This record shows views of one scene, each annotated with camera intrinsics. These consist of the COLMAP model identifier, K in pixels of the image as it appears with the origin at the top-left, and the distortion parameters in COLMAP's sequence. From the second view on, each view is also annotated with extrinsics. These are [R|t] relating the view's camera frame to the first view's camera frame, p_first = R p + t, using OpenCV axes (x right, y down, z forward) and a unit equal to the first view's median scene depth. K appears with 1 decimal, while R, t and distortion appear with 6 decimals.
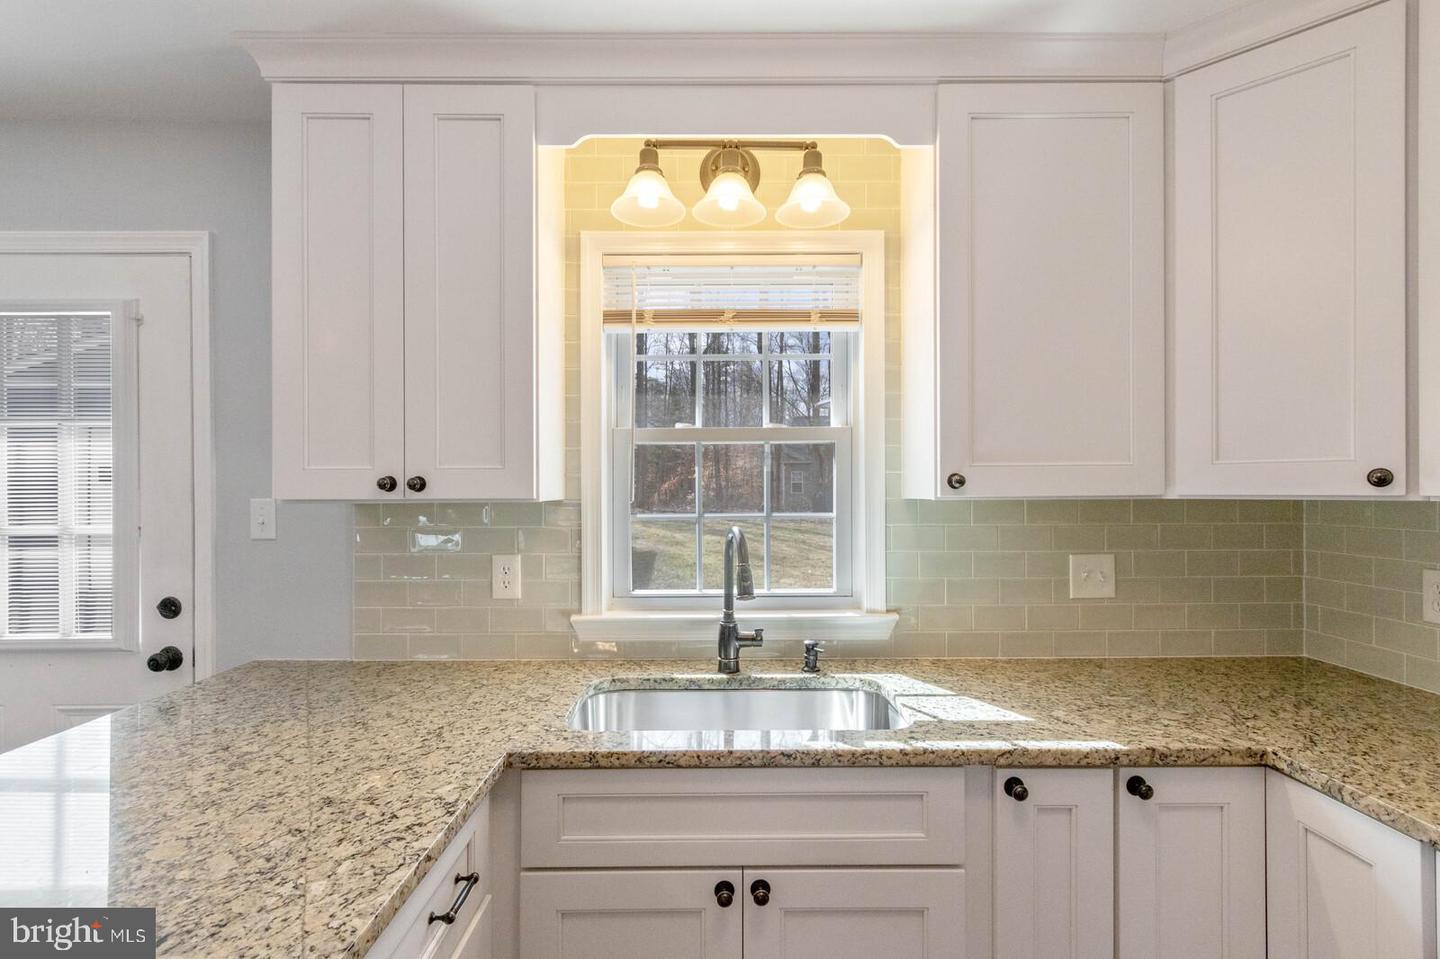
lens RADIAL K [[657.1, 0, 717.9], [0, 657.1, 498.2], [0, 0, 1]] dist [-0.002095, -0.000031]
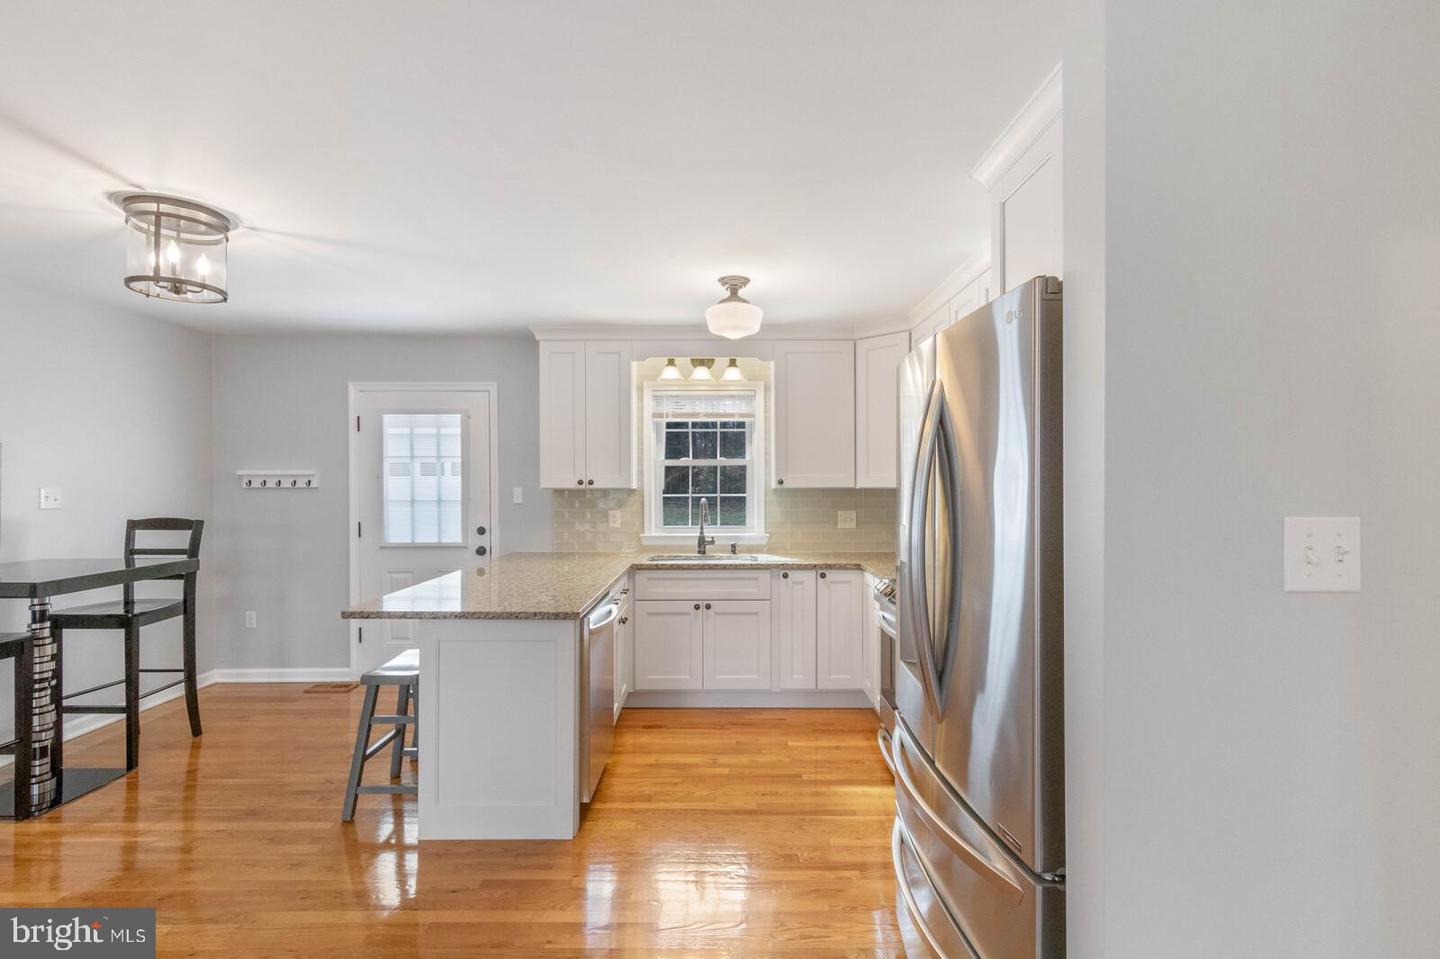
lens RADIAL K [[657.1, 0, 717.9], [0, 657.1, 498.2], [0, 0, 1]] dist [-0.002095, -0.000031]
pose [[0.999997, 0.001921, 0.001462, 0.080769], [-0.001933, 0.999968, 0.007802, 0.021154], [-0.001446, -0.007805, 0.999968, -1.699573]]
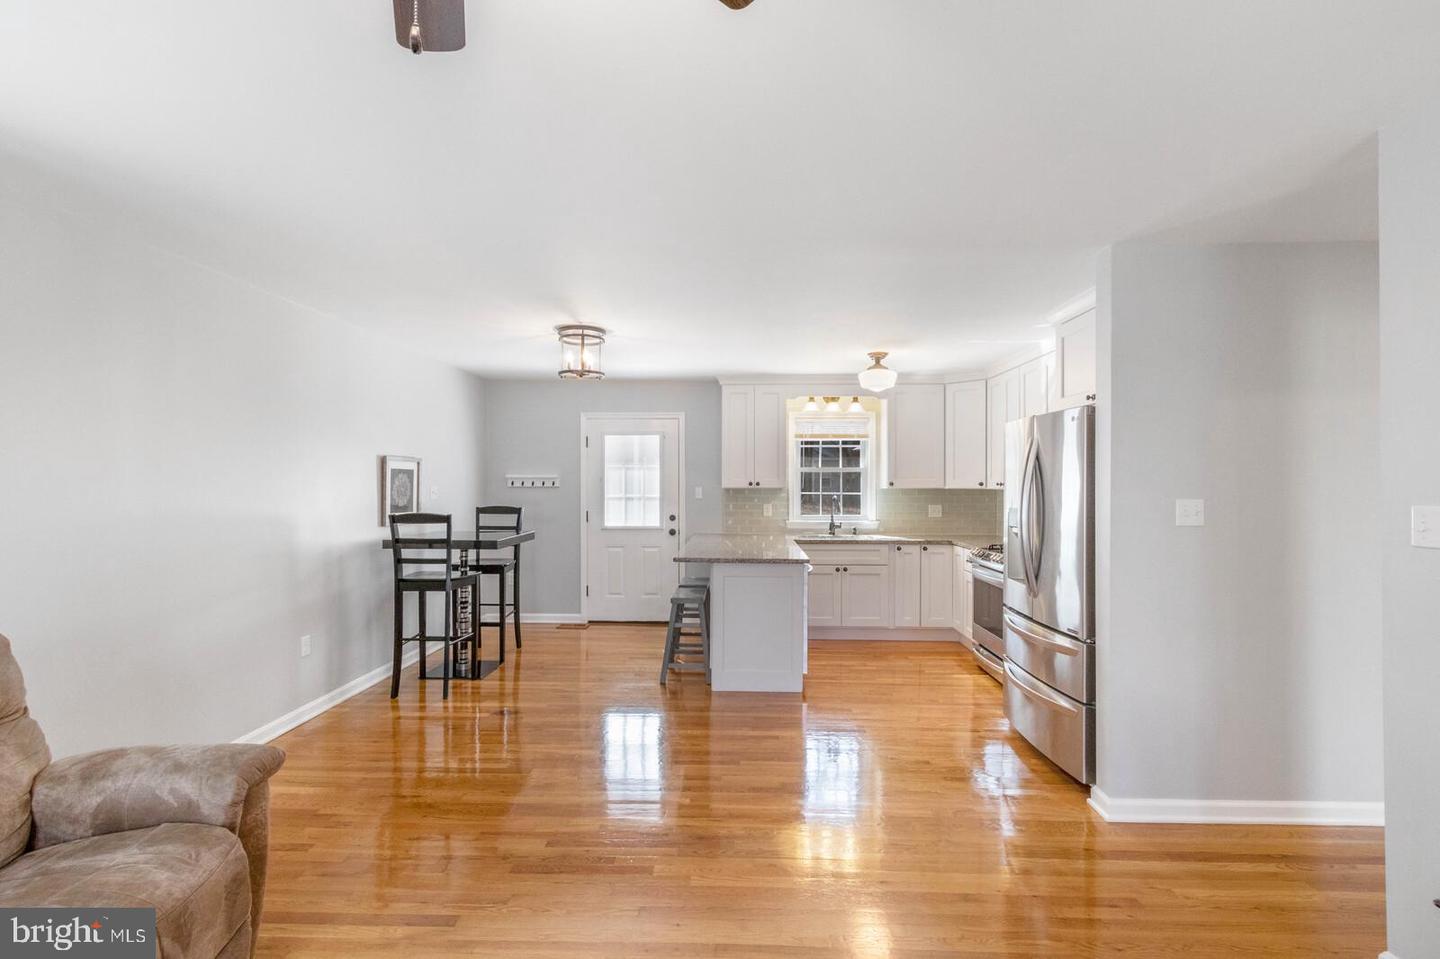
lens RADIAL K [[659.7, 0, 717.1], [0, 659.7, 489.6], [0, 0, 1]] dist [-0.001113, -0.000035]
pose [[0.999397, 0.005579, -0.034267, -0.524156], [-0.005779, 0.999967, -0.005749, 0.035965], [0.034234, 0.005944, 0.999396, -2.849510]]
